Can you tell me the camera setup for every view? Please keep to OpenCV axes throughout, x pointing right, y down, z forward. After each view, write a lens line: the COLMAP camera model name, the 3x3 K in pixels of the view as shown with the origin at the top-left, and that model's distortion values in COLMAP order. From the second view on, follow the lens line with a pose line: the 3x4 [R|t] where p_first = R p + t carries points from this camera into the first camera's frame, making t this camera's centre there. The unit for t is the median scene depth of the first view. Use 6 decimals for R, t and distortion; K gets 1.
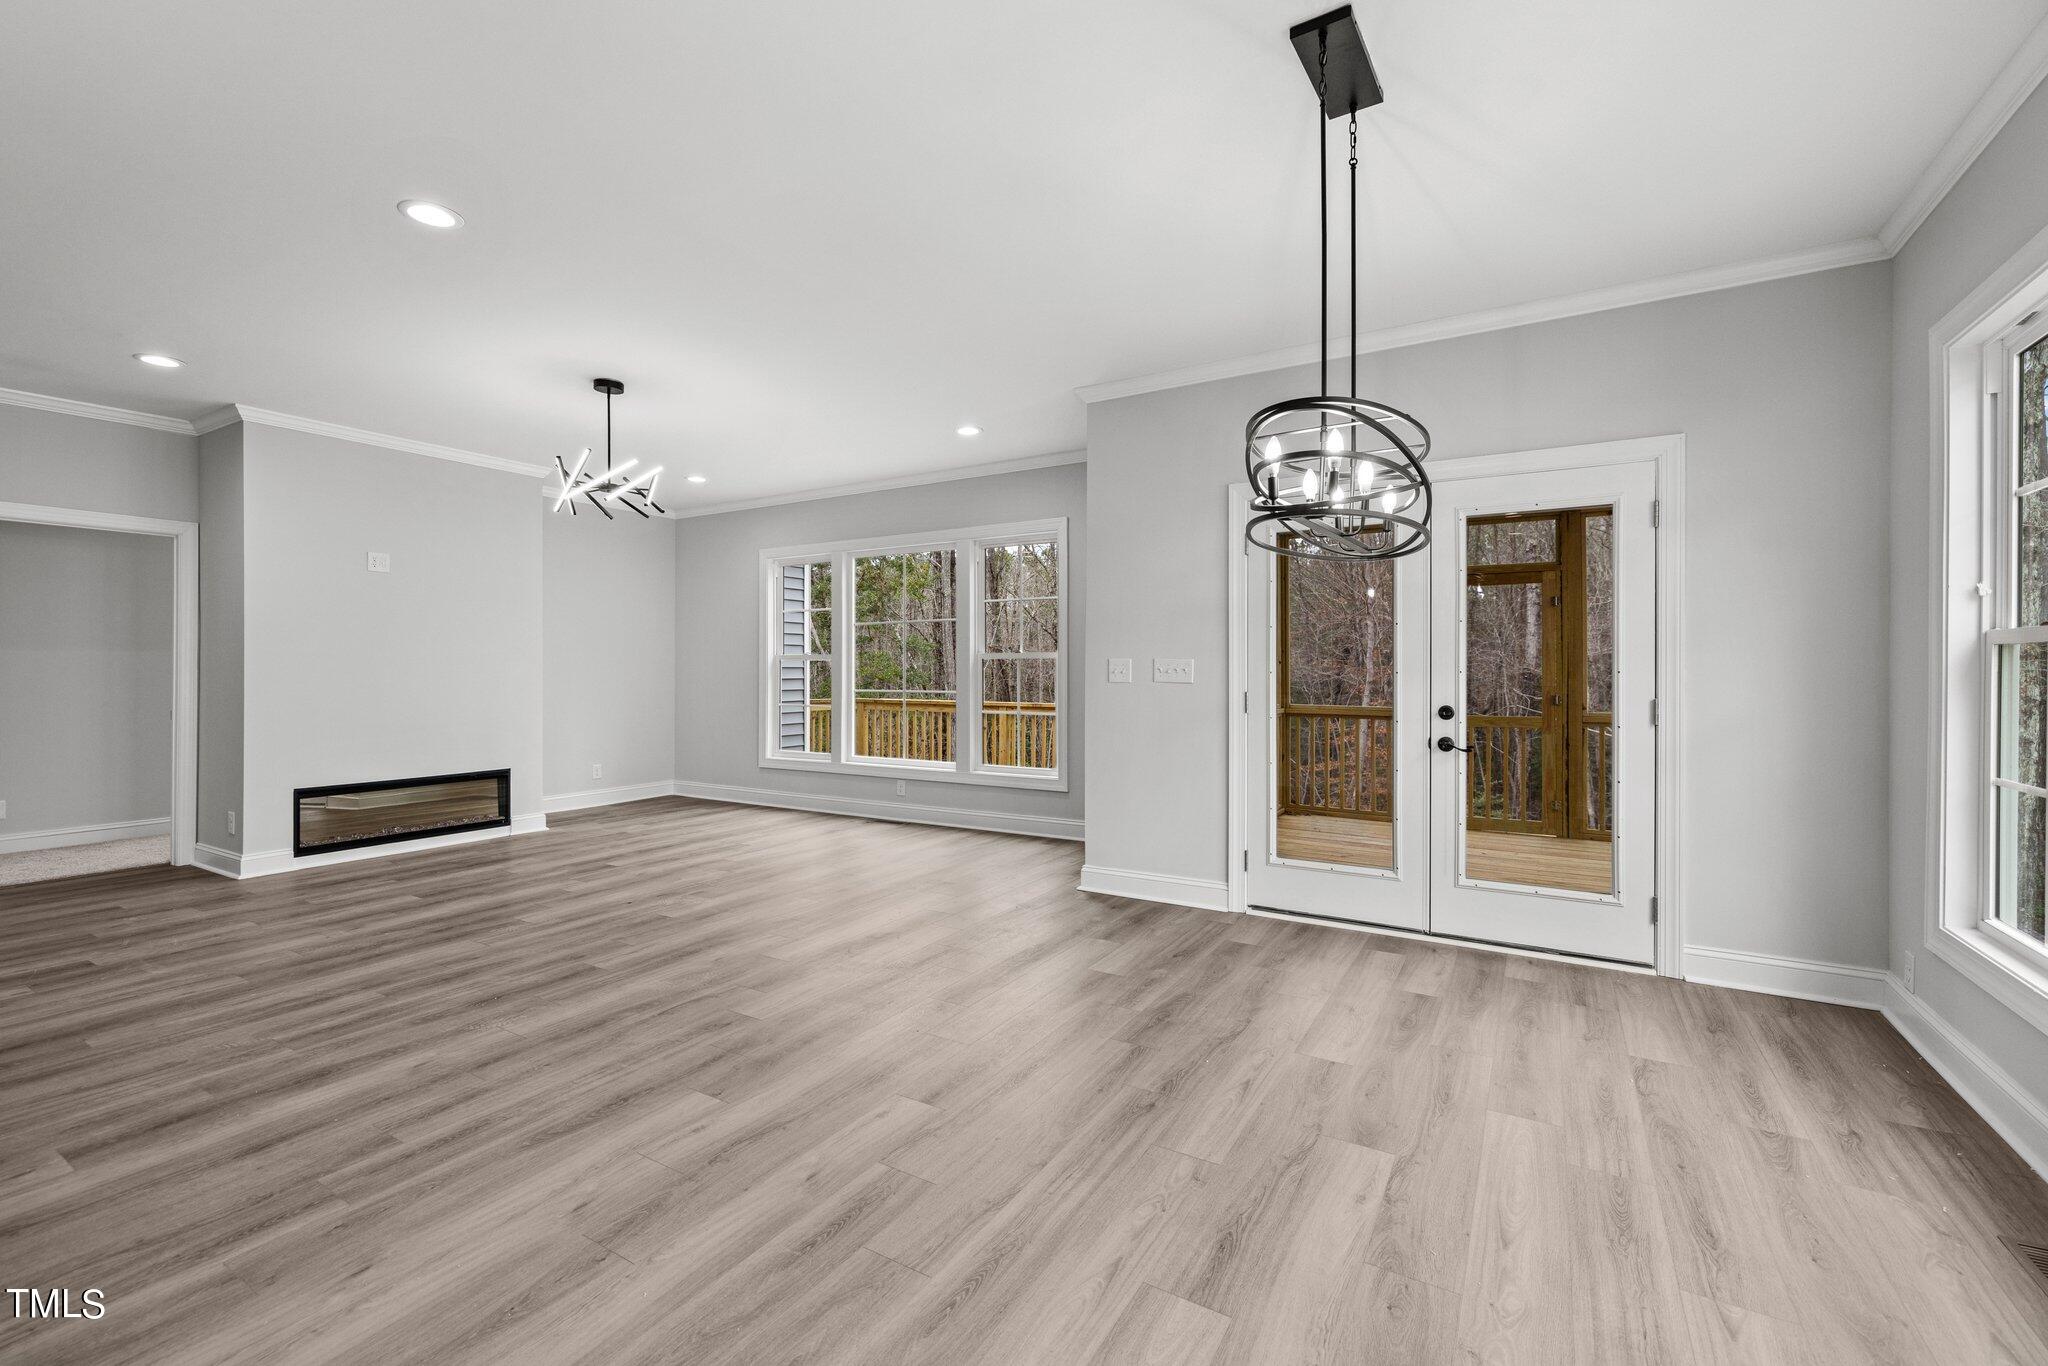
lens RADIAL K [[878.4, 0, 1020.9], [0, 878.4, 669.5], [0, 0, 1]] dist [0.000494, 0.000355]
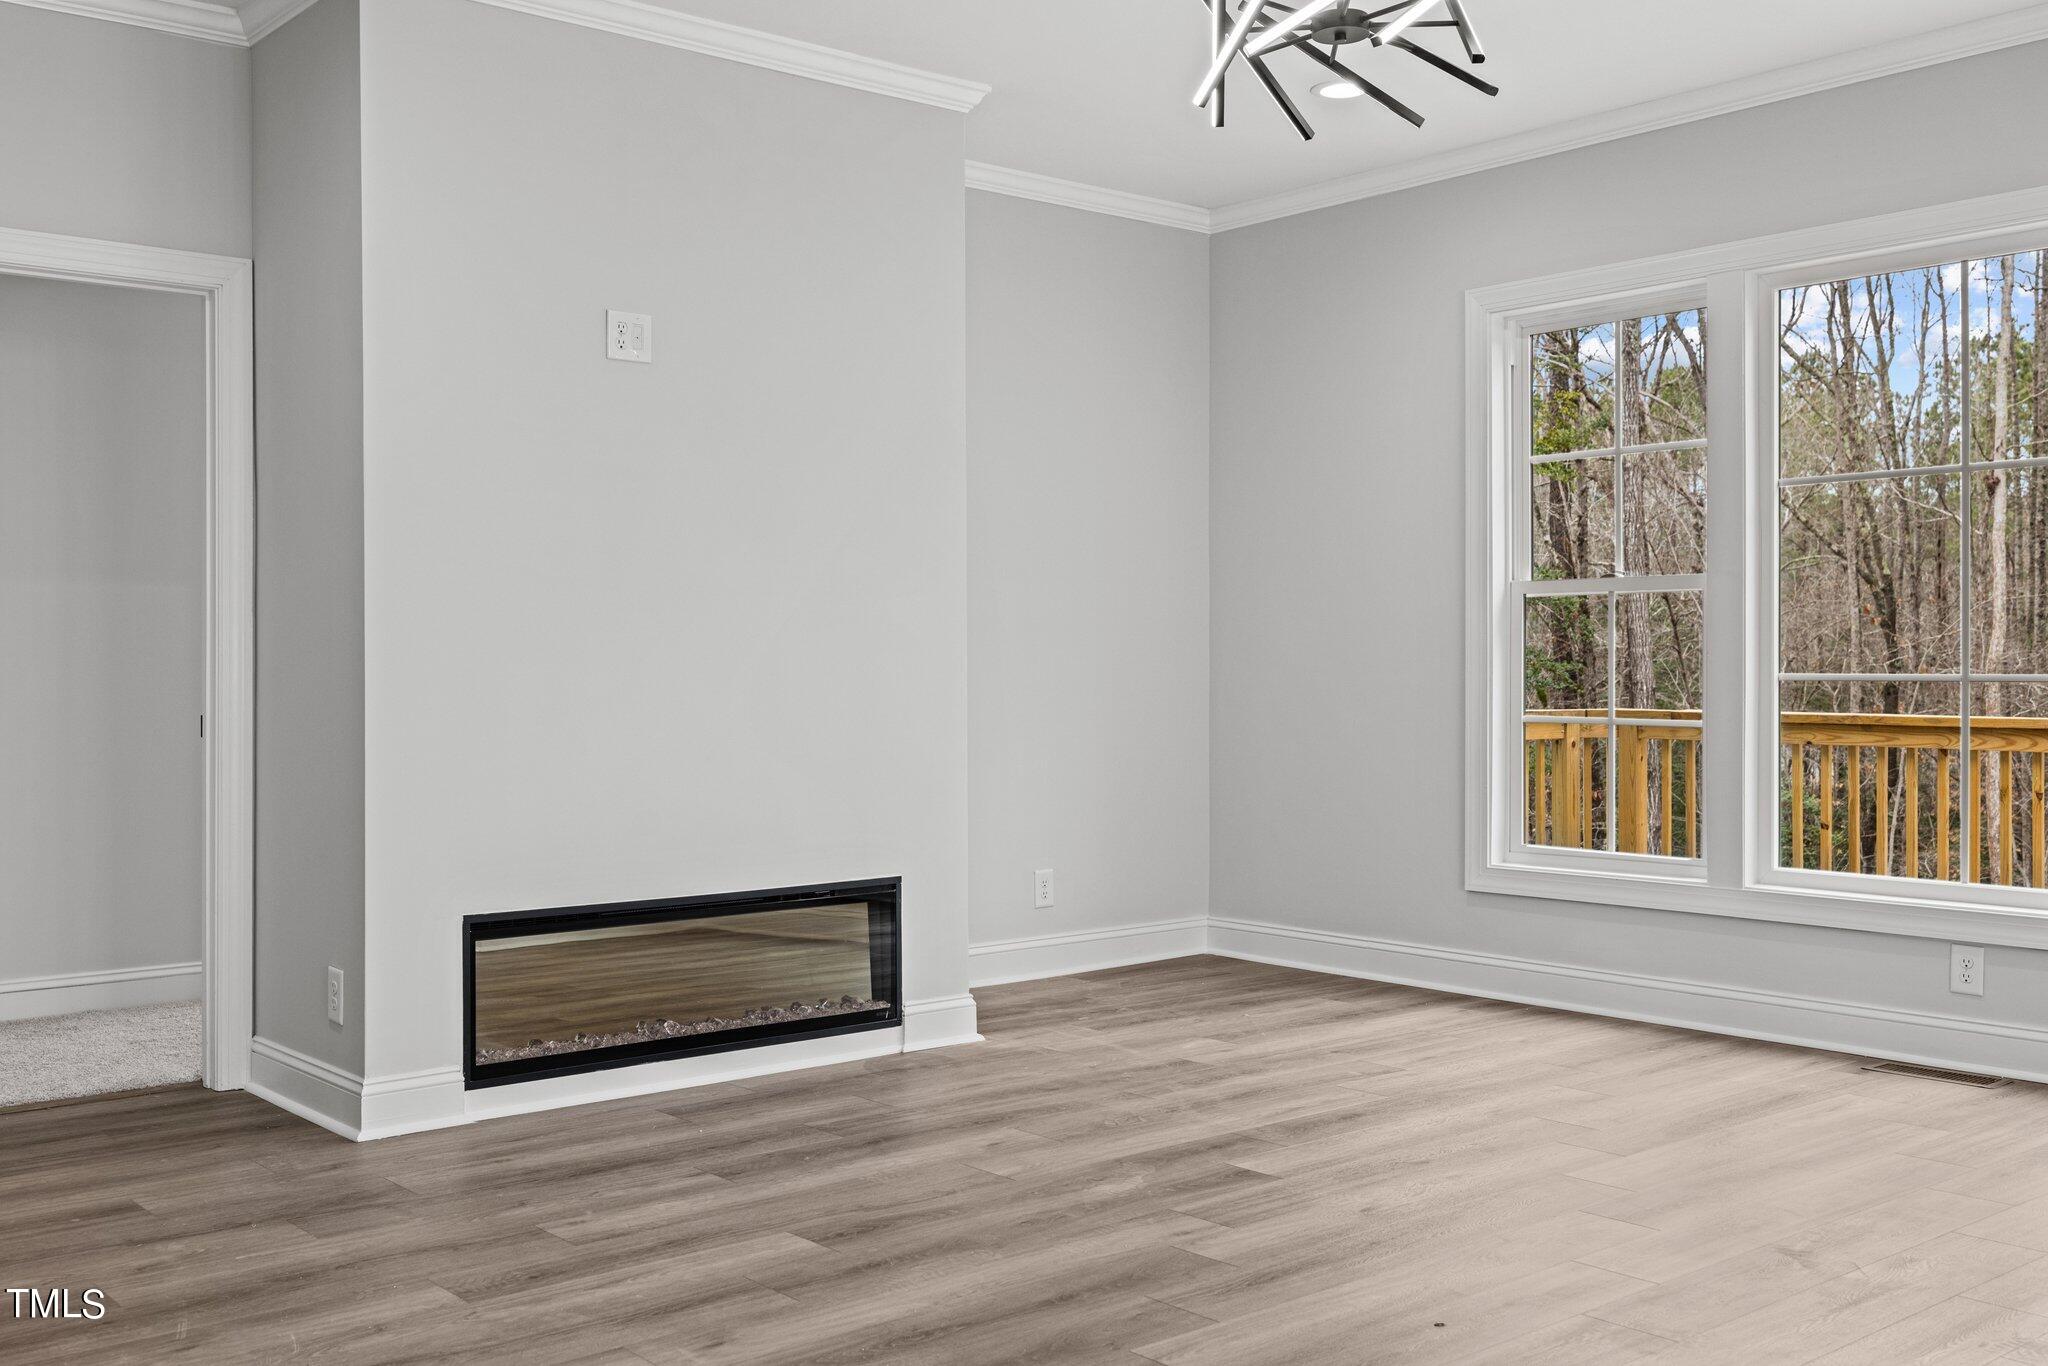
lens RADIAL K [[2004.0, 0, 1023.9], [0, 2004.0, 675.8], [0, 0, 1]] dist [0.006421, -0.004979]
pose [[0.947362, -0.000570, -0.320164, -0.285519], [0.003028, 0.999970, 0.007180, 0.021765], [0.320150, -0.007771, 0.947335, 0.219173]]
